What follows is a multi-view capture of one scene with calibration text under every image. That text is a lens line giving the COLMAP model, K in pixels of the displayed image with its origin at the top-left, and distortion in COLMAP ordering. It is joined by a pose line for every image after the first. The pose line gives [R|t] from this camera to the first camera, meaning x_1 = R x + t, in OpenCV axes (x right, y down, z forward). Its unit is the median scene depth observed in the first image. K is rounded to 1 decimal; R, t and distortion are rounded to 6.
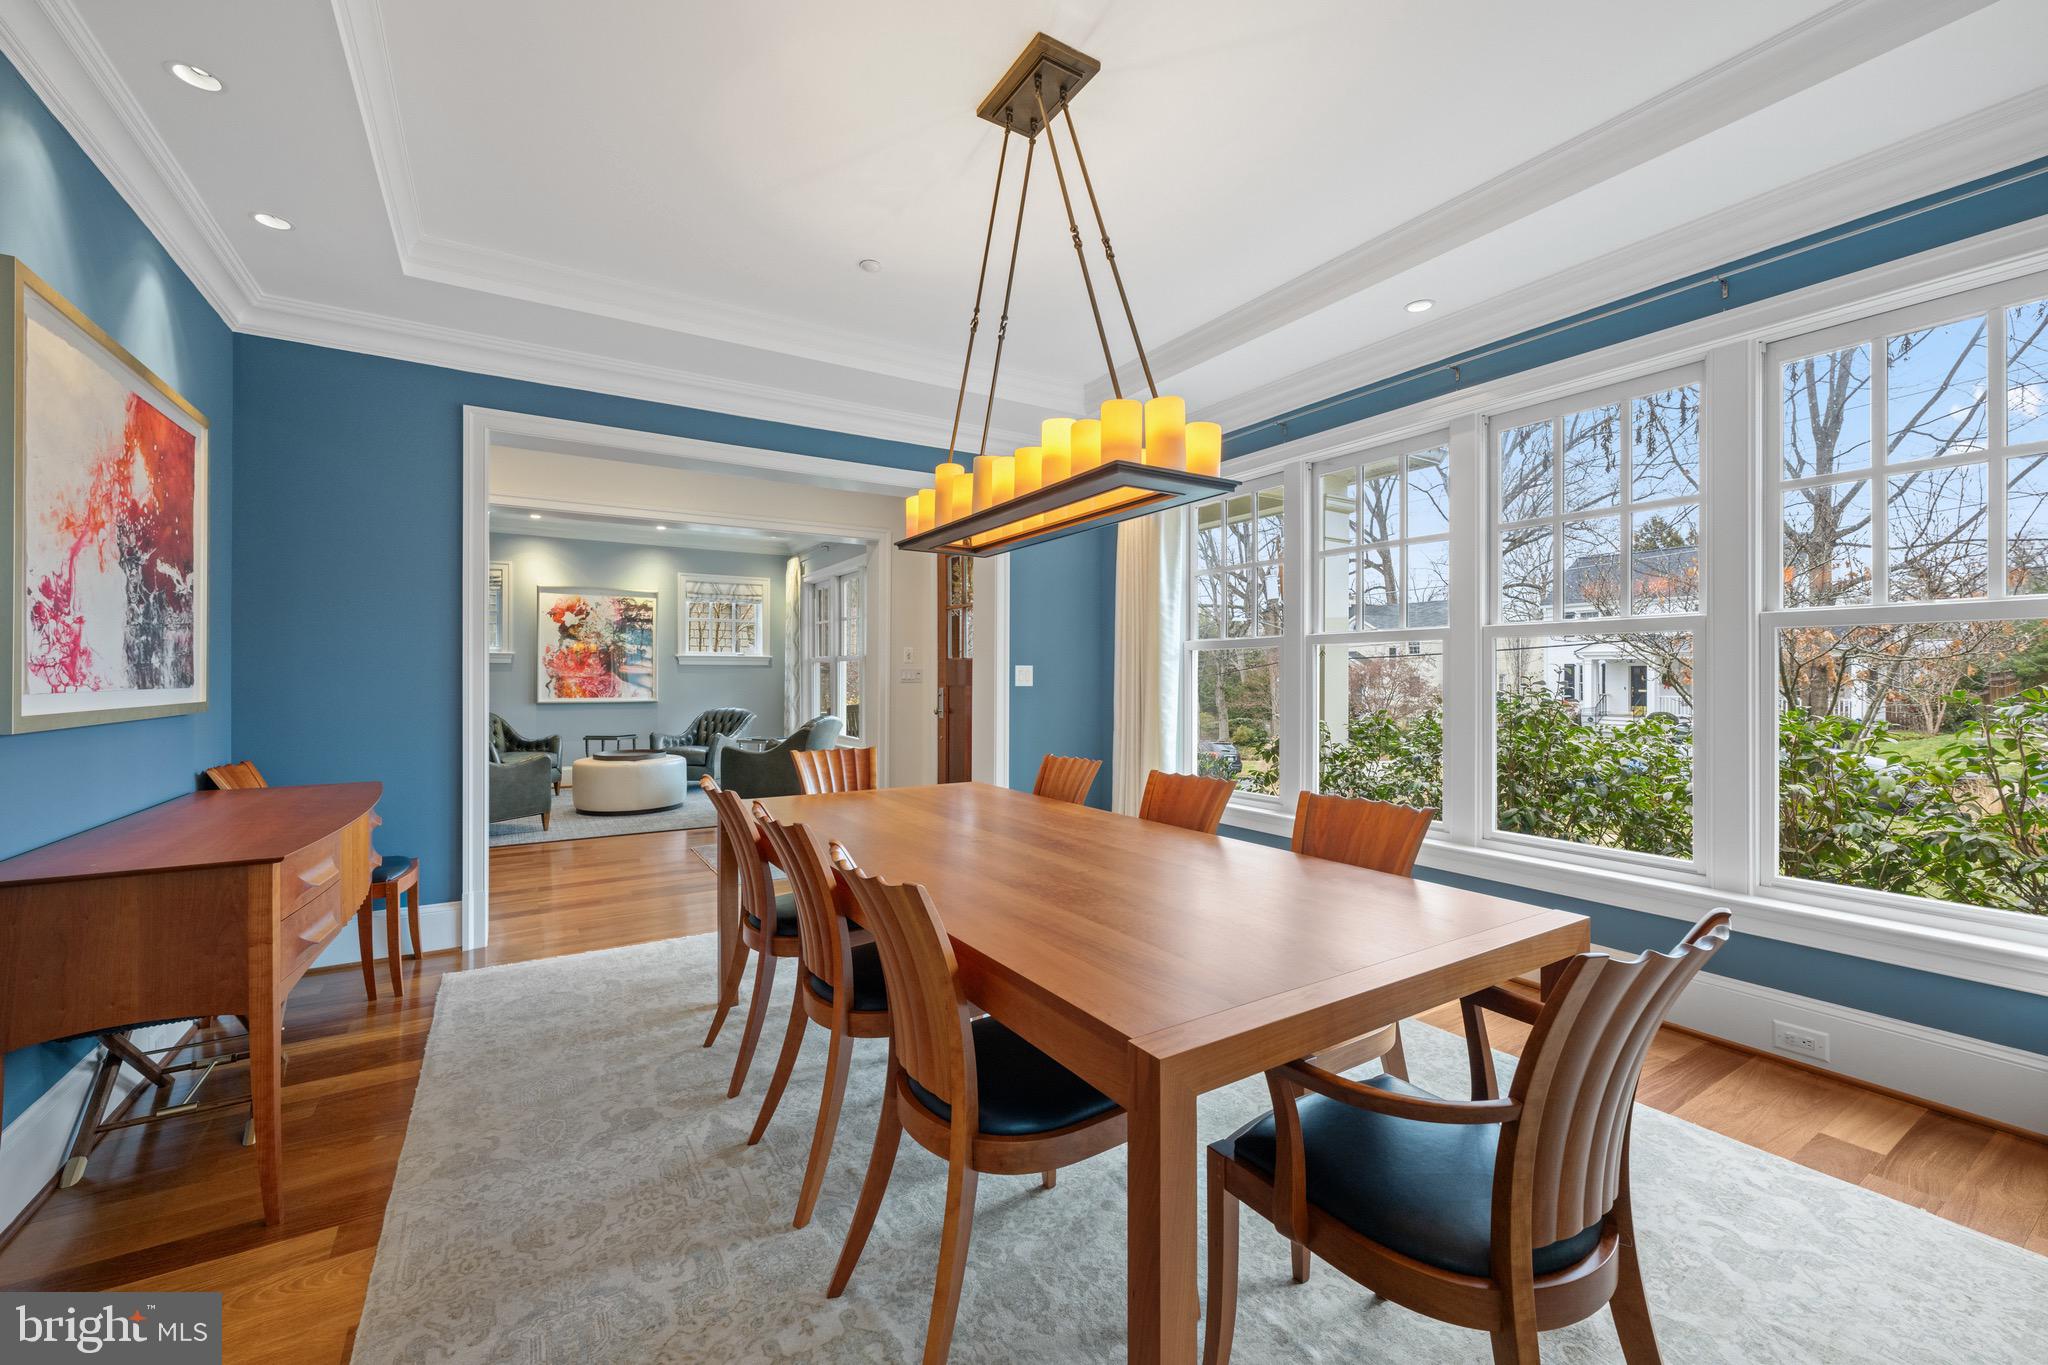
lens RADIAL K [[809.9, 0, 1028.8], [0, 809.9, 680.8], [0, 0, 1]] dist [-0.000312, 0.000480]
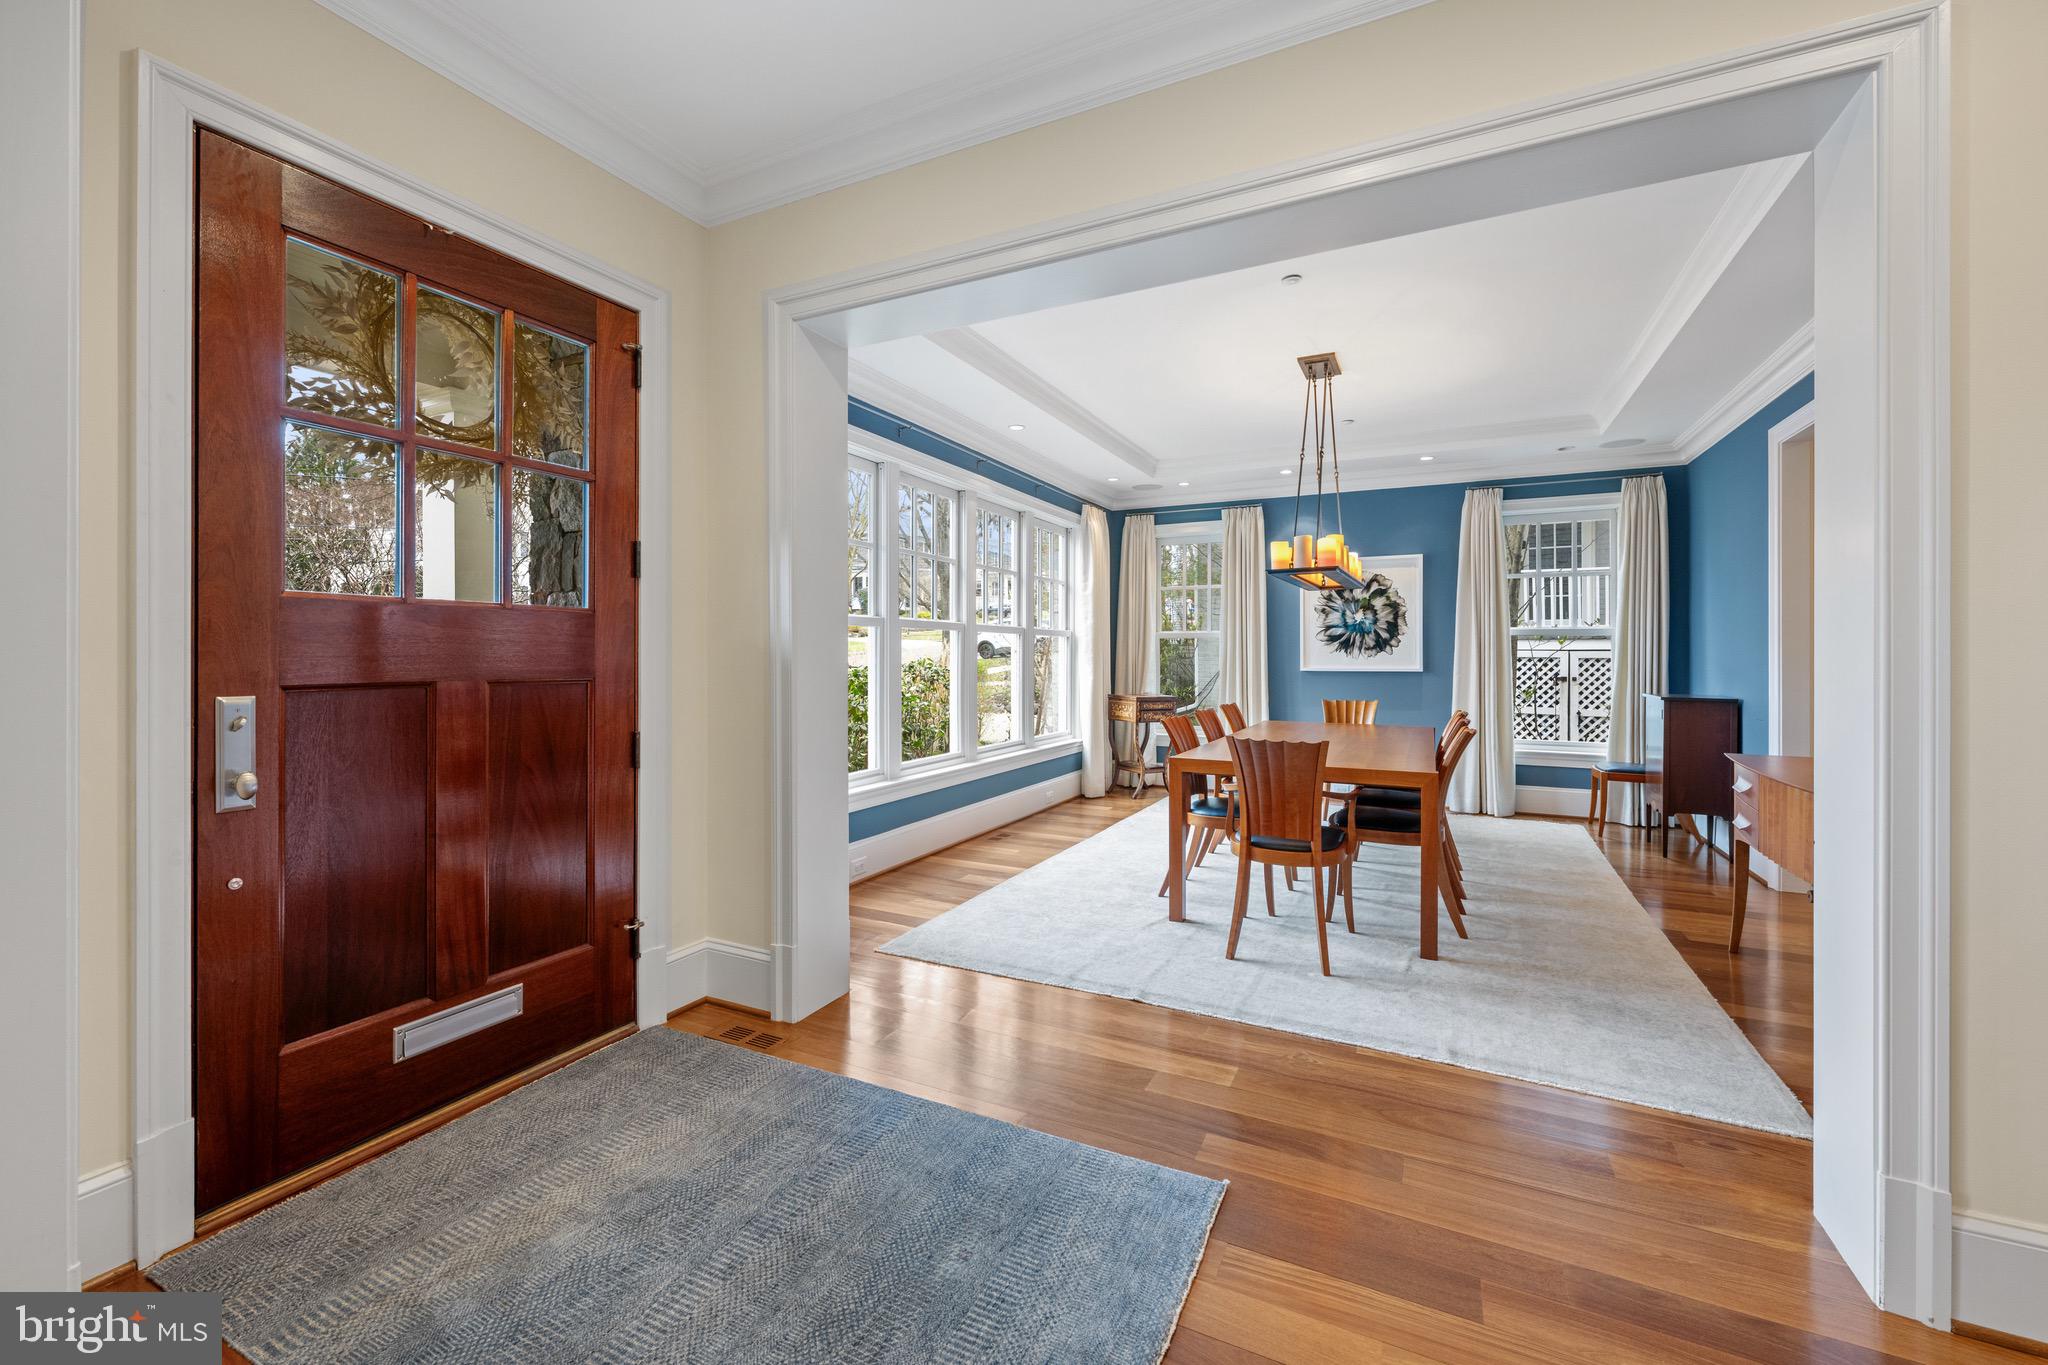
lens RADIAL K [[809.9, 0, 1039.6], [0, 809.9, 652.3], [0, 0, 1]] dist [-0.000312, 0.000480]
pose [[-0.515158, 0.006994, 0.857067, -1.432349], [0.003325, 0.999975, -0.006162, -0.003907], [-0.857089, -0.000325, -0.515169, 2.775494]]
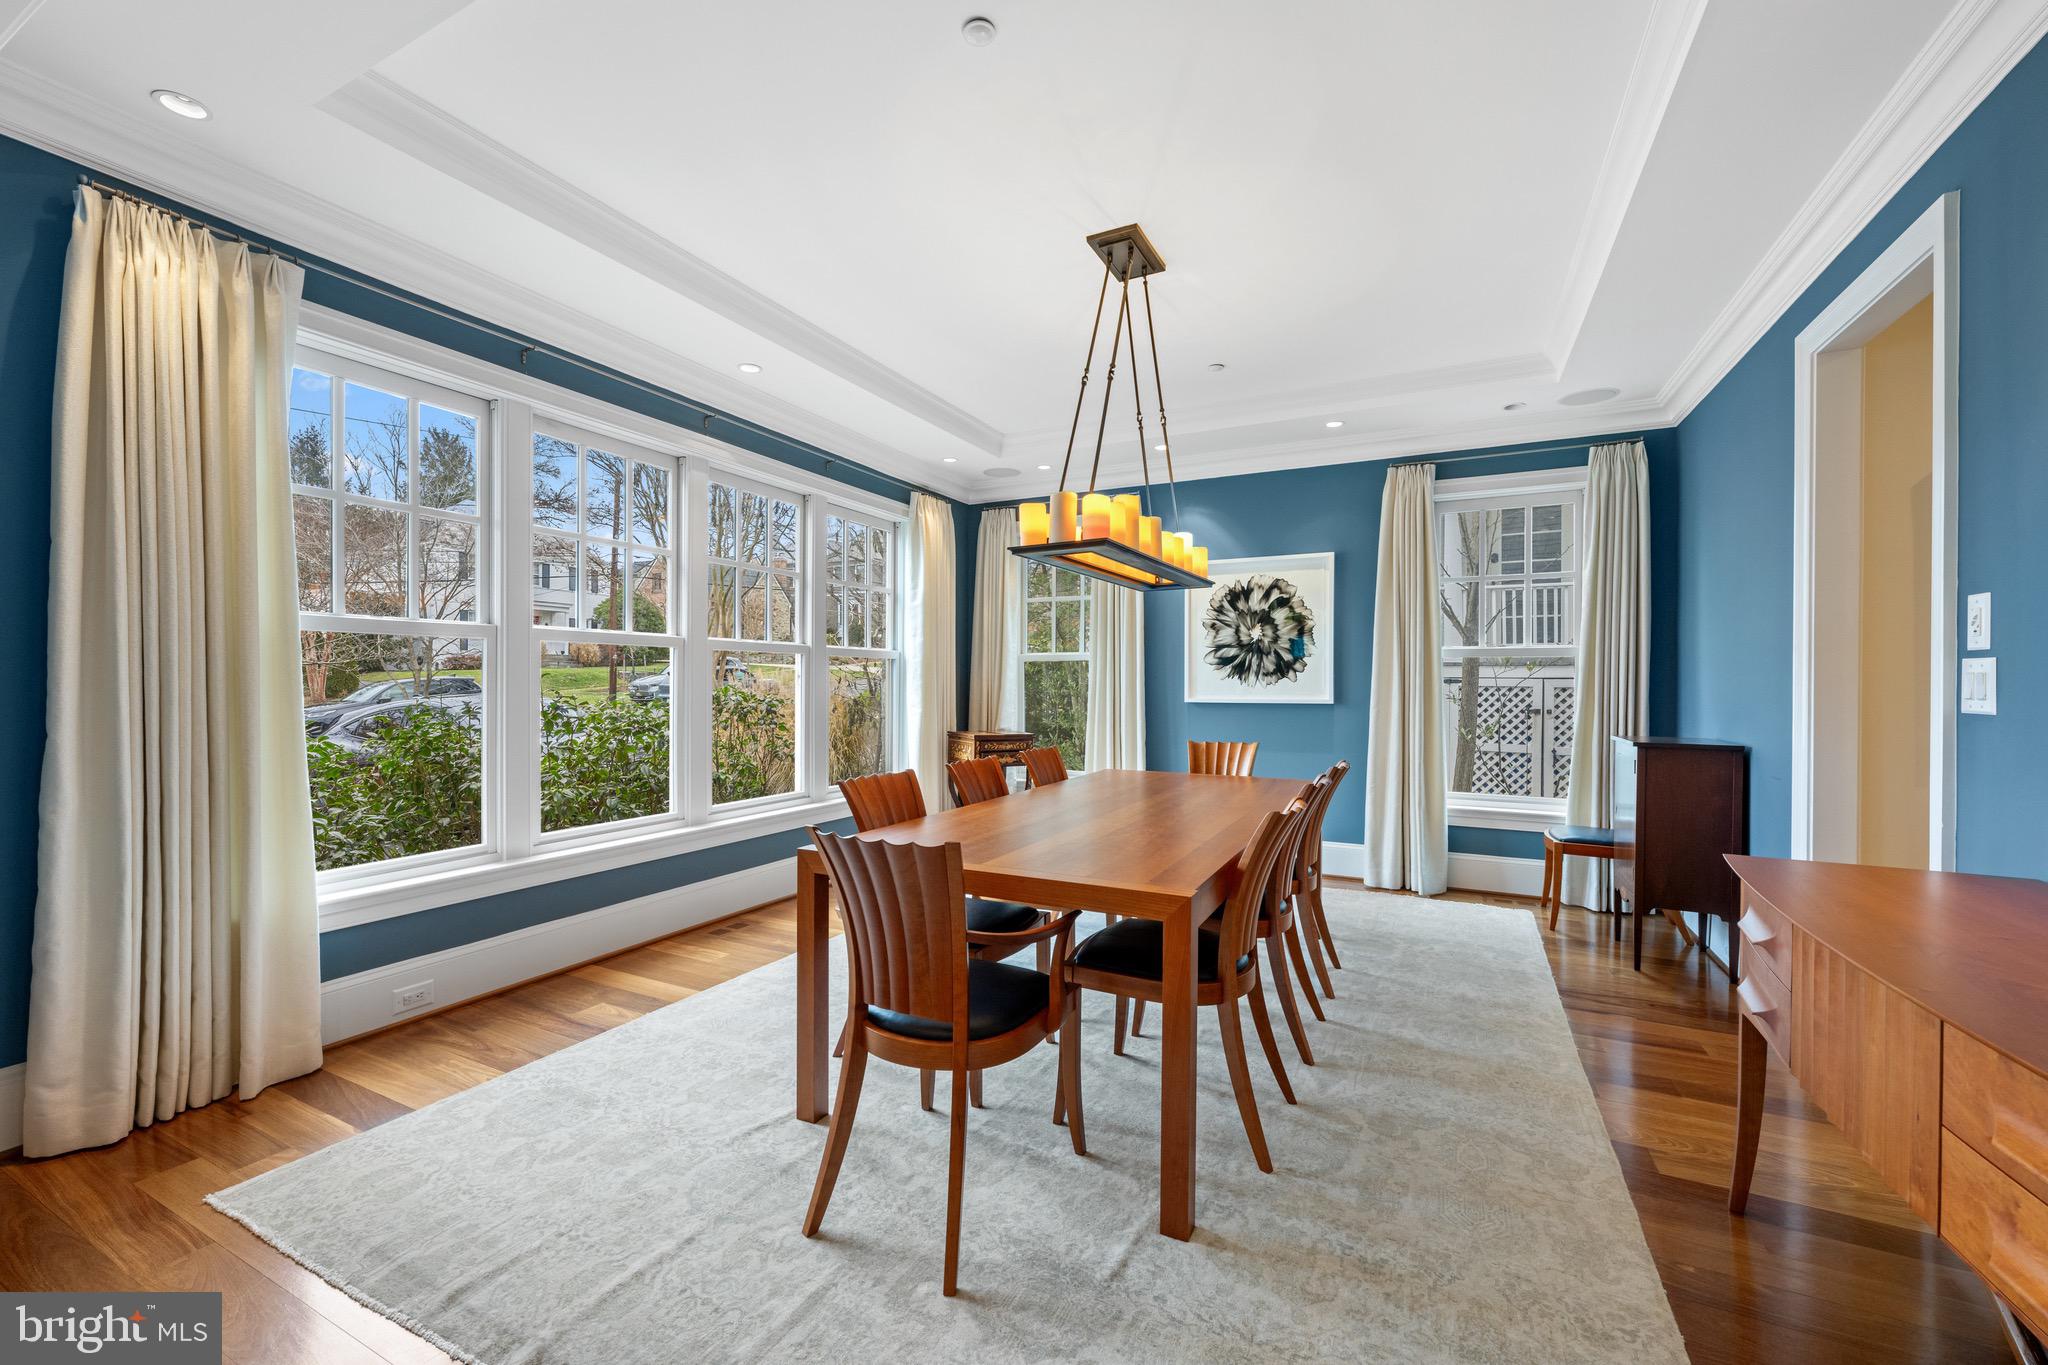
lens RADIAL K [[809.9, 0, 1029.5], [0, 809.9, 687.1], [0, 0, 1]] dist [-0.000312, 0.000480]
pose [[-0.508565, -0.000500, 0.861024, -1.145708], [0.001448, 0.999998, 0.001435, 0.001555], [-0.861023, 0.001976, -0.508563, 1.931849]]
